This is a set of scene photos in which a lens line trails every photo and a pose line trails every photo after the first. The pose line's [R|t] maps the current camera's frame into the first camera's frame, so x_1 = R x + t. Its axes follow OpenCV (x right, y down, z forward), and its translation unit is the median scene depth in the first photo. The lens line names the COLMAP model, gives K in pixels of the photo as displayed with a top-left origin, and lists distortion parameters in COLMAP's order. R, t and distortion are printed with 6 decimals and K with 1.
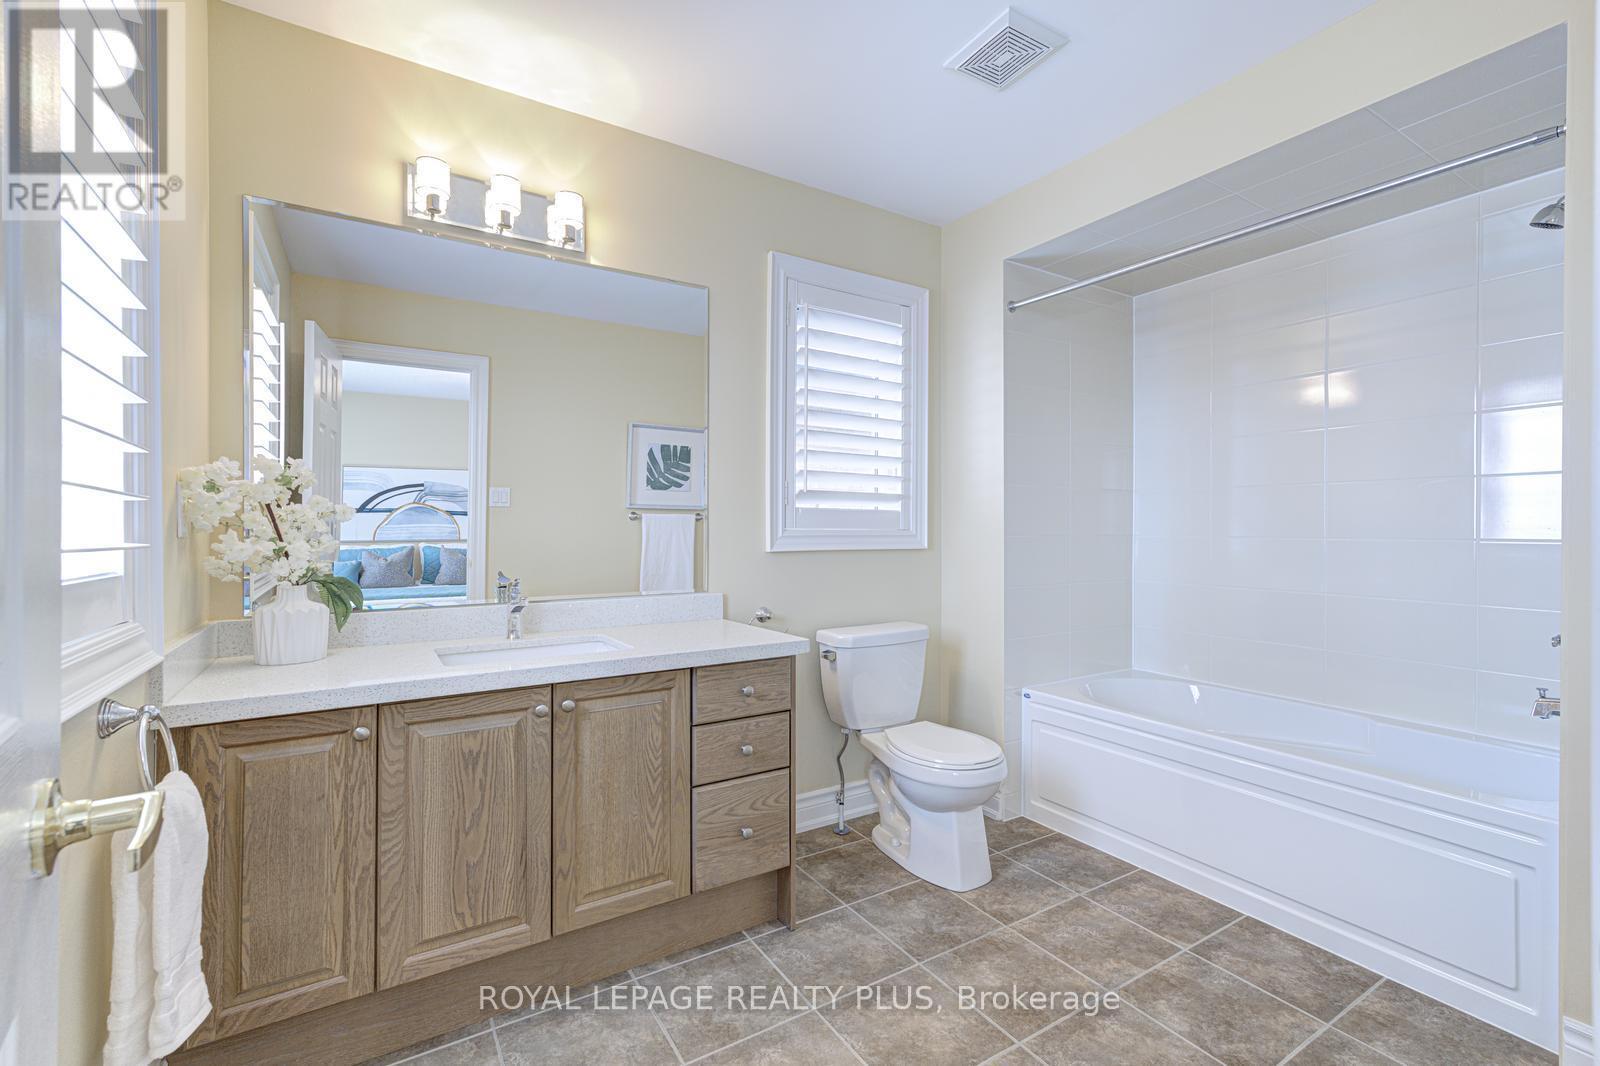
lens RADIAL K [[691.5, 0, 800.2], [0, 691.5, 527.4], [0, 0, 1]] dist [0.008800, 0.001552]
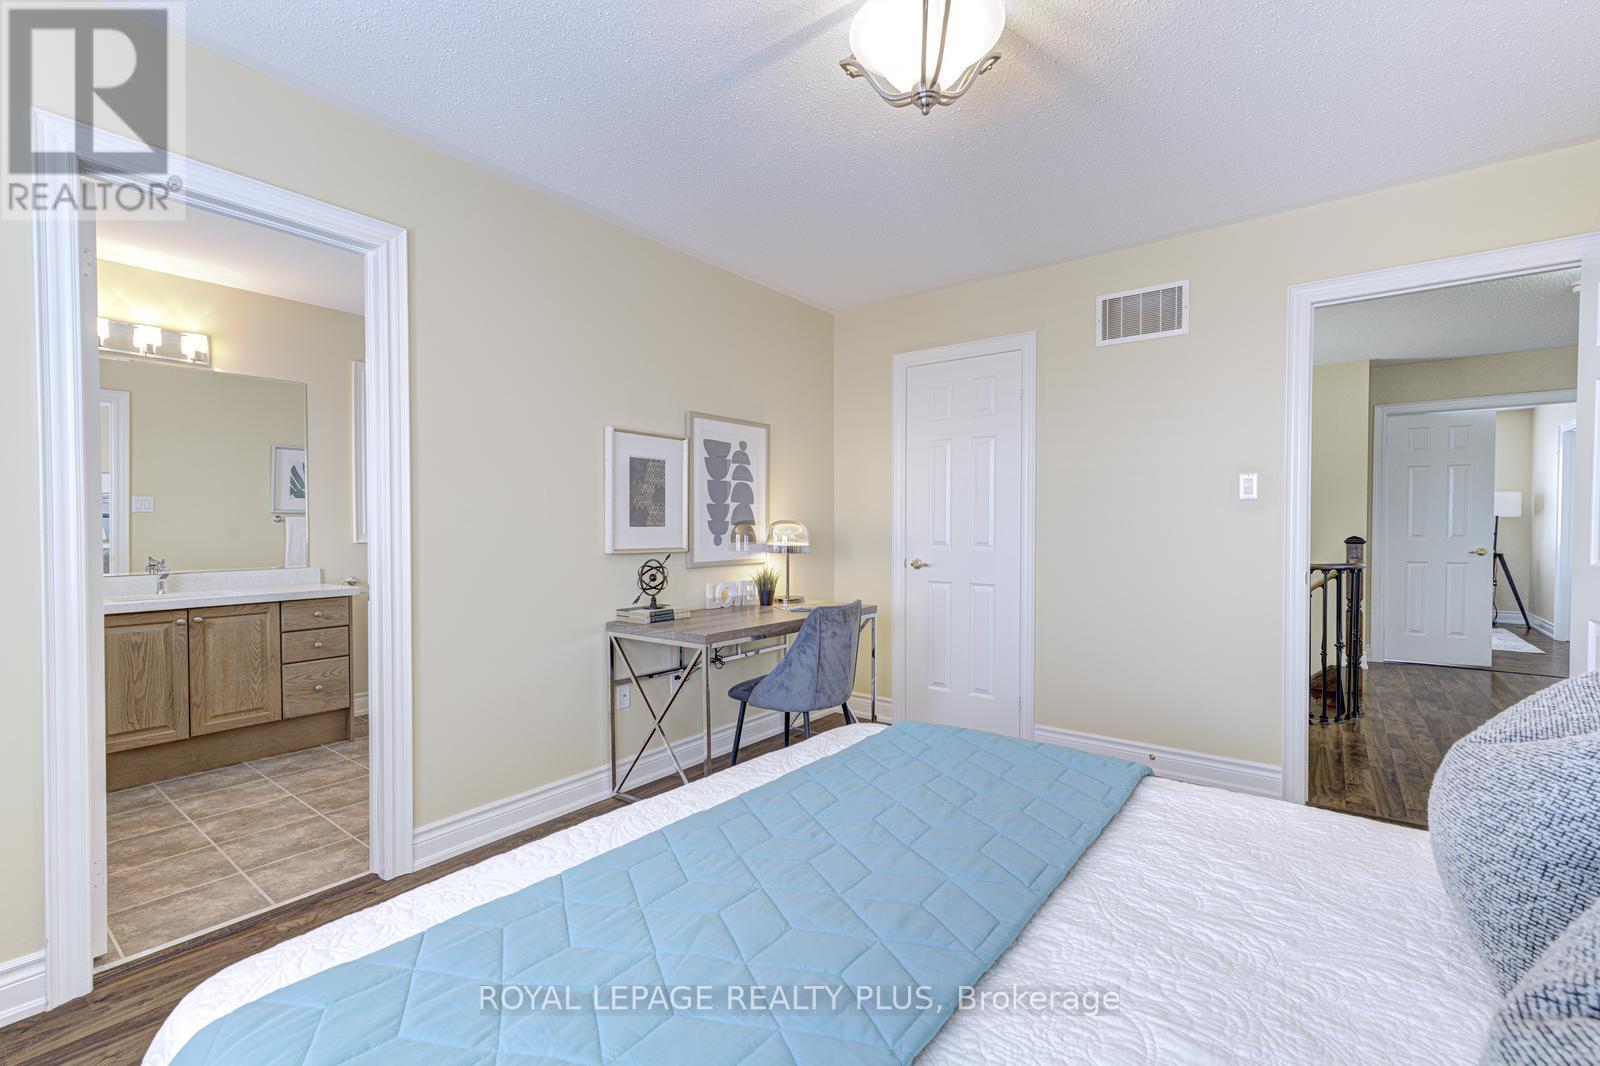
lens RADIAL K [[691.5, 0, 797.7], [0, 691.5, 533.5], [0, 0, 1]] dist [0.008800, 0.001552]
pose [[0.937835, -0.012575, 0.346854, 0.526737], [0.007623, 0.999849, 0.015639, -0.005732], [-0.346999, -0.012022, 0.937789, -1.314033]]
